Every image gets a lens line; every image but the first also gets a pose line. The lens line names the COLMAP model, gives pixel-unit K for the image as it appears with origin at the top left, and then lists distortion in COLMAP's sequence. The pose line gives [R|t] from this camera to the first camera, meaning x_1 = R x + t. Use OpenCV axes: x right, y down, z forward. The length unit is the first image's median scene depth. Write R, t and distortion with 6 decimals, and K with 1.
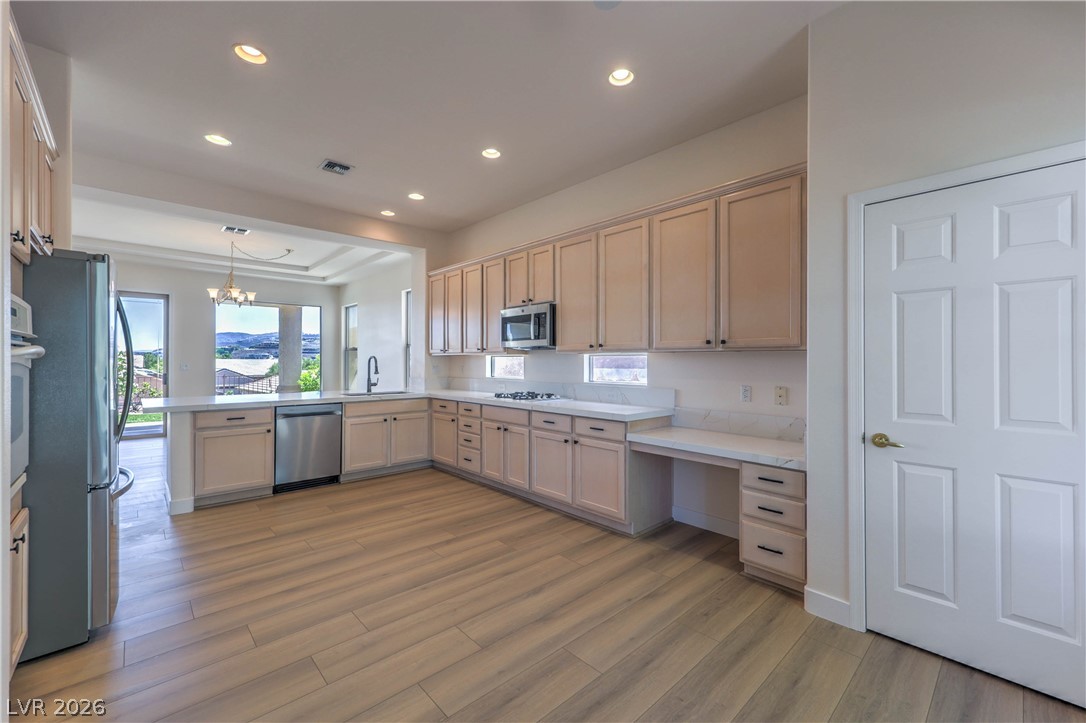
lens RADIAL K [[442.3, 0, 550.9], [0, 442.3, 362.0], [0, 0, 1]] dist [0.004721, 0.001898]
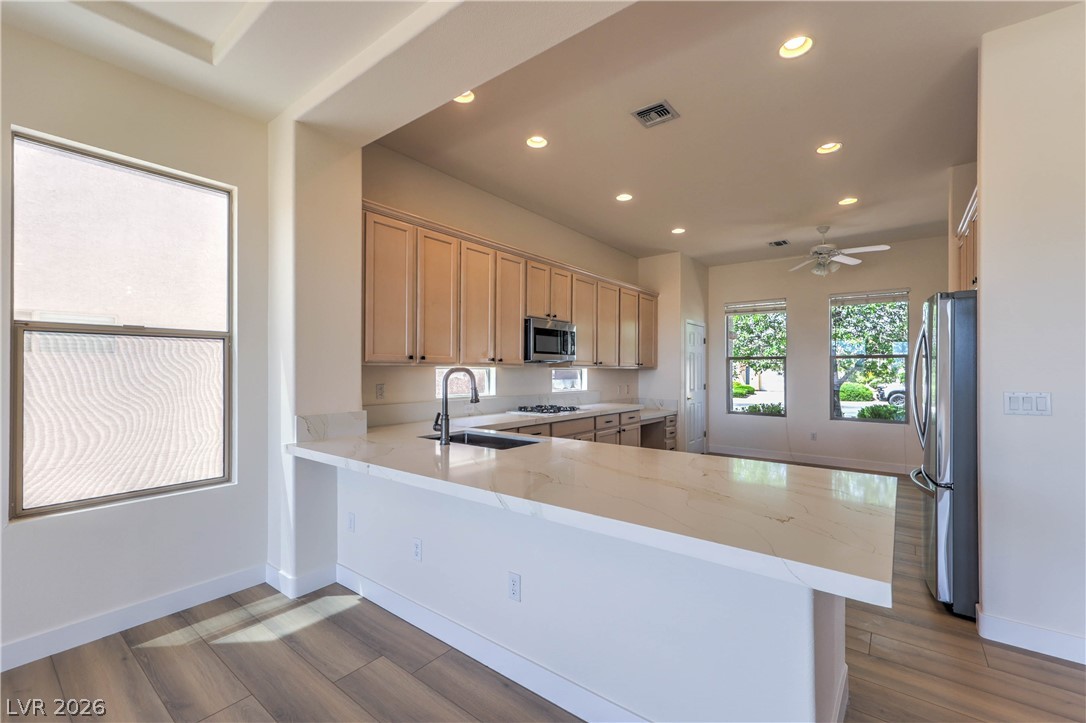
lens RADIAL K [[442.3, 0, 541.3], [0, 442.3, 369.1], [0, 0, 1]] dist [0.004721, 0.001898]
pose [[-0.147872, 0.006192, 0.988987, -1.176514], [0.002849, 0.999979, -0.005835, -0.009269], [-0.989002, 0.001954, -0.147886, 1.302090]]
